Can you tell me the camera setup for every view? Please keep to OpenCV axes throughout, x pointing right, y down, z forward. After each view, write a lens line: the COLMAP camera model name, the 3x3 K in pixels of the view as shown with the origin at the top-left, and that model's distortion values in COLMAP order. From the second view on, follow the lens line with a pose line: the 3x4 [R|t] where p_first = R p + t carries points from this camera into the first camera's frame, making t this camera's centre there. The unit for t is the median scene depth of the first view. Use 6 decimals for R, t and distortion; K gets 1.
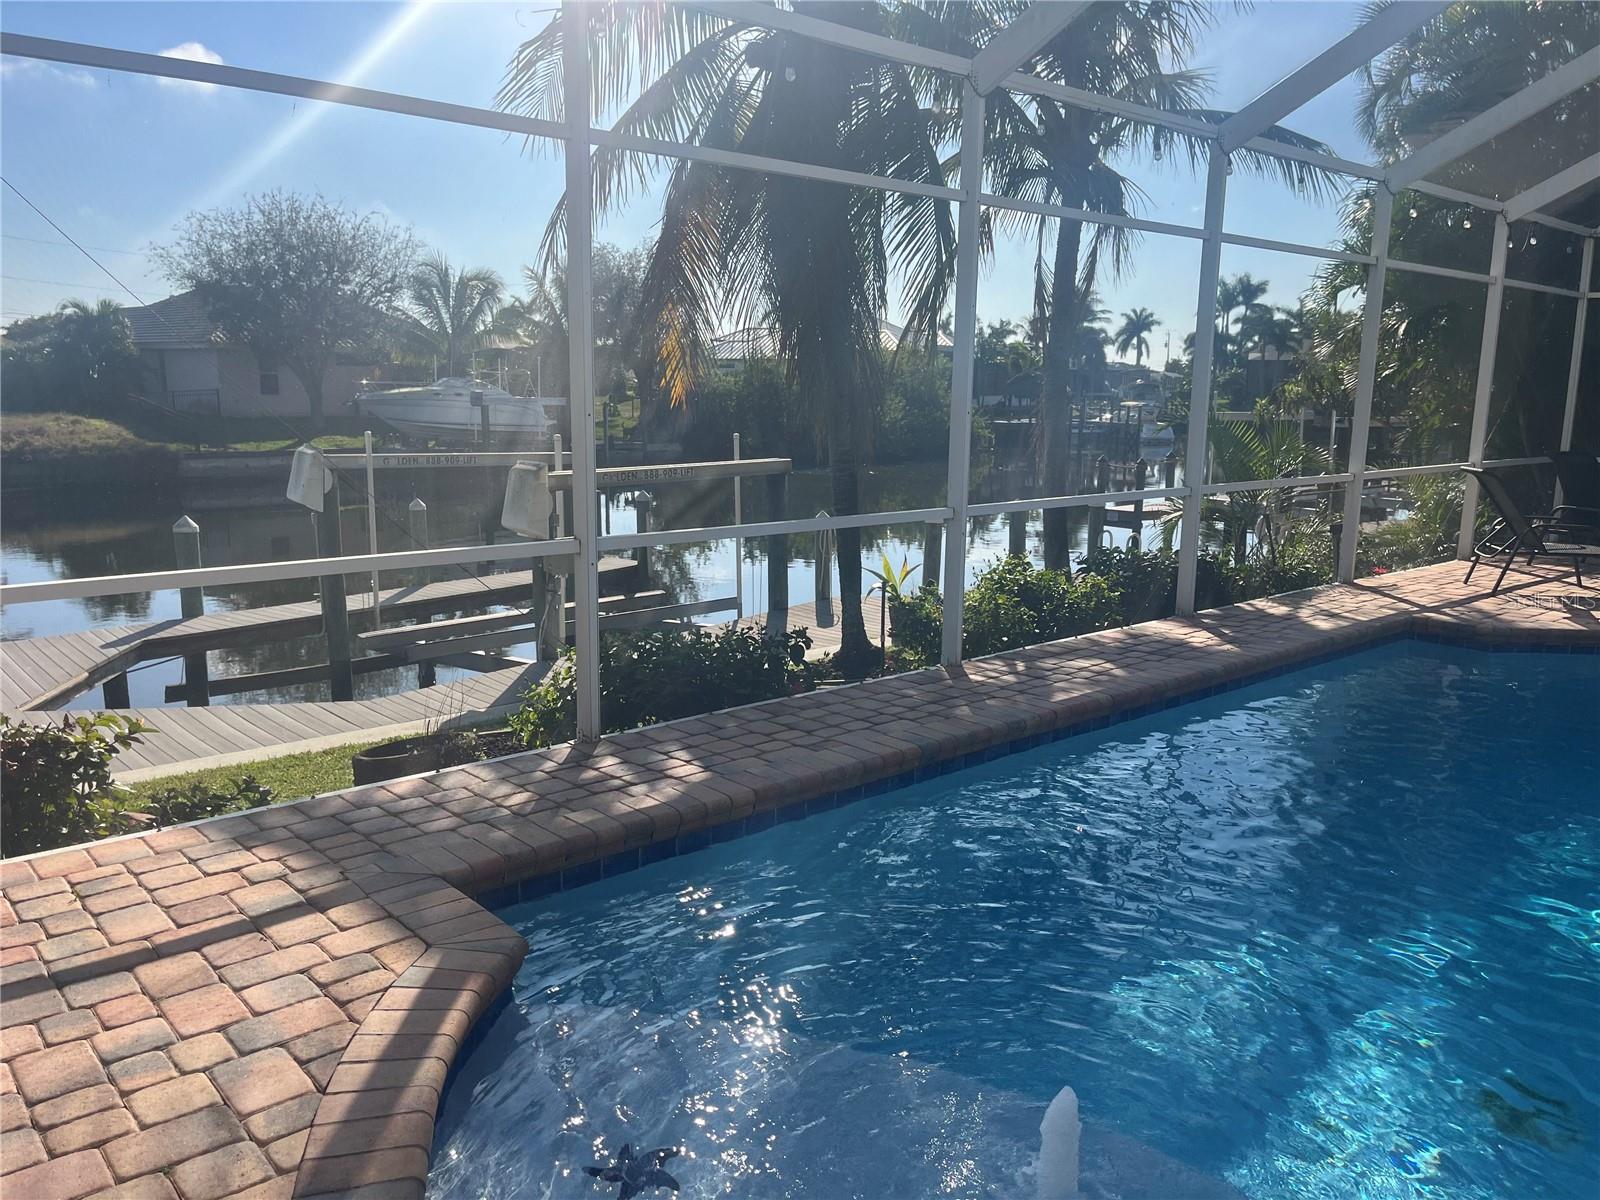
lens RADIAL K [[1210.7, 0, 800.0], [0, 1210.7, 600.0], [0, 0, 1]] dist [0.069097, -0.094116]
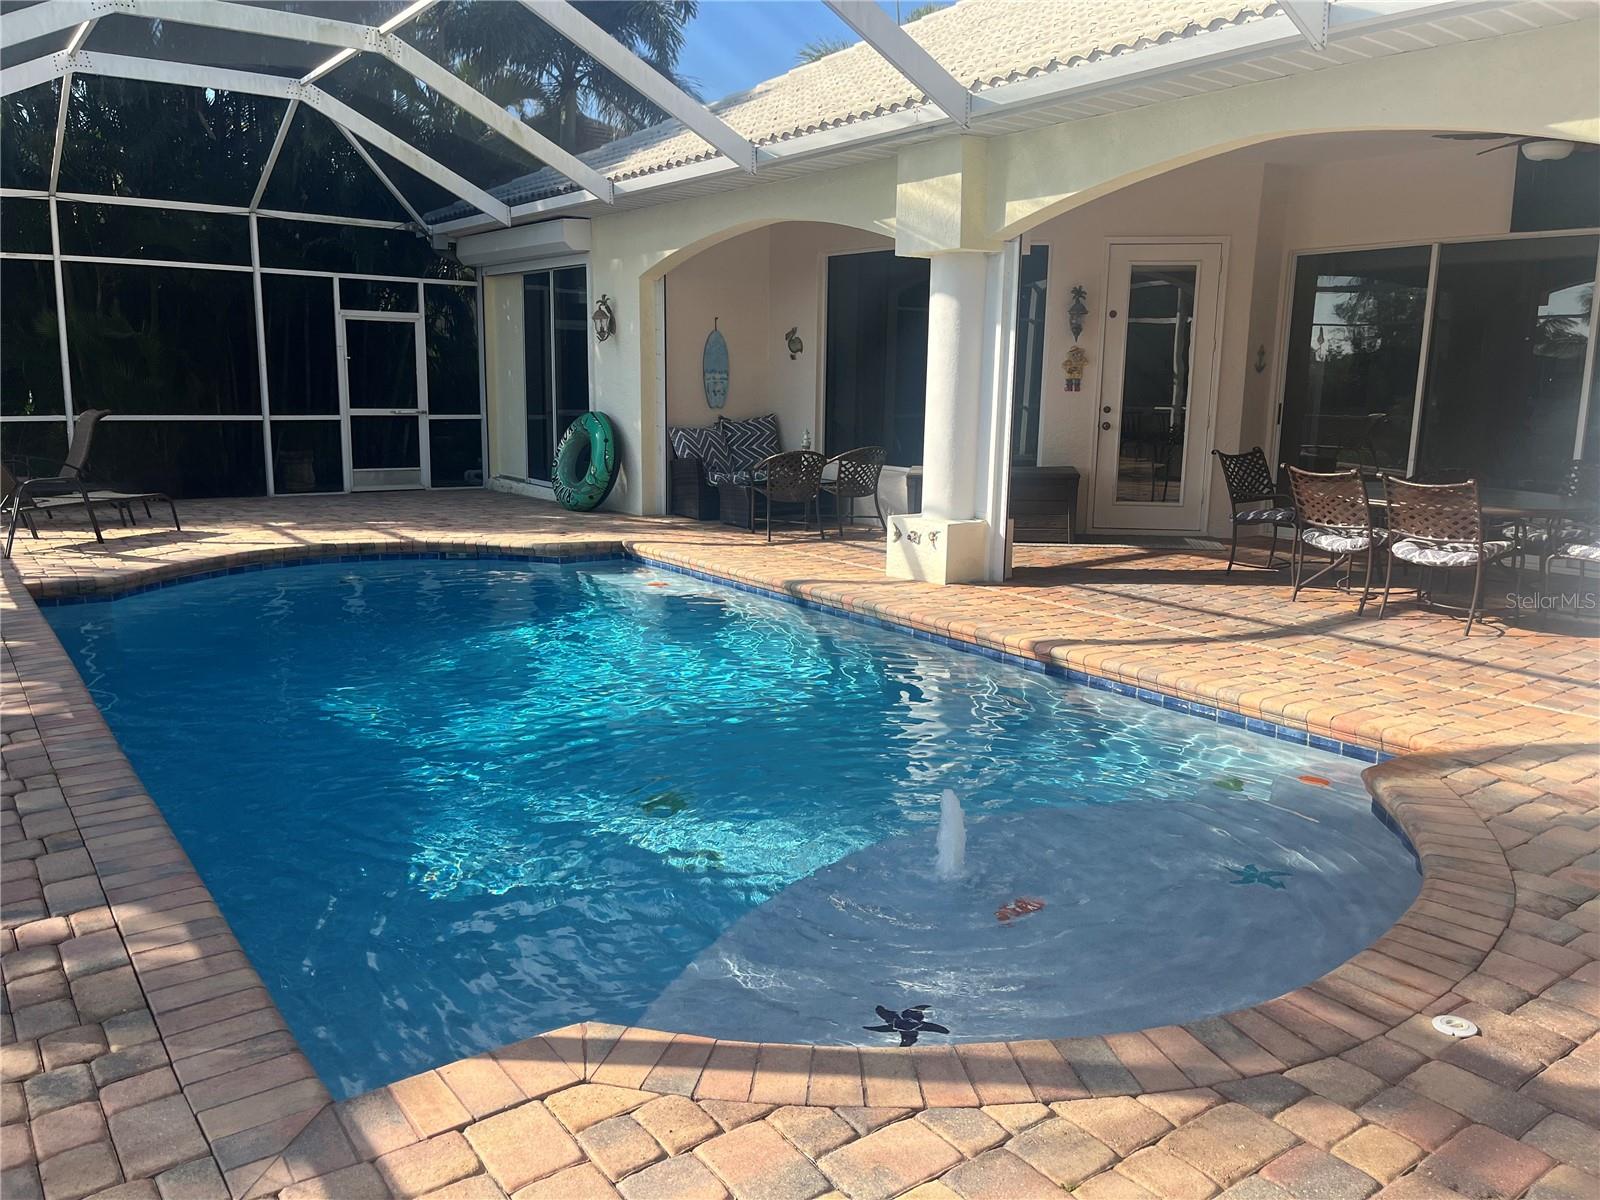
lens RADIAL K [[1210.7, 0, 800.0], [0, 1210.7, 600.0], [0, 0, 1]] dist [0.069097, -0.094116]
pose [[0.075686, -0.188358, 0.979180, -0.321354], [0.151131, 0.972819, 0.175452, -0.040765], [-0.985612, 0.134705, 0.102095, 0.243410]]
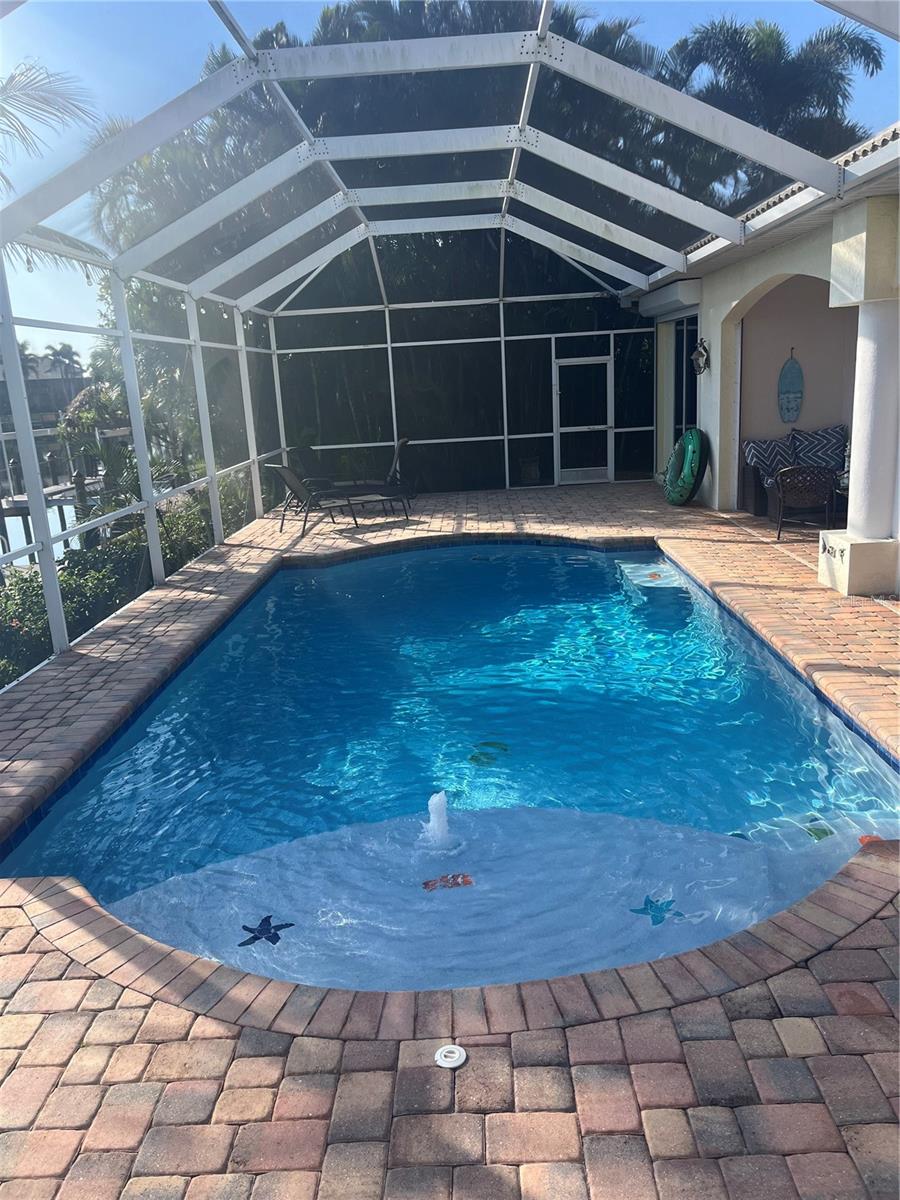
lens RADIAL K [[908.0, 0, 450.0], [0, 908.0, 600.0], [0, 0, 1]] dist [0.069097, -0.094116]
pose [[0.658962, -0.223345, 0.718252, -0.223146], [0.187138, 0.973554, 0.131042, -0.040110], [-0.728525, 0.048060, 0.683331, -0.038406]]
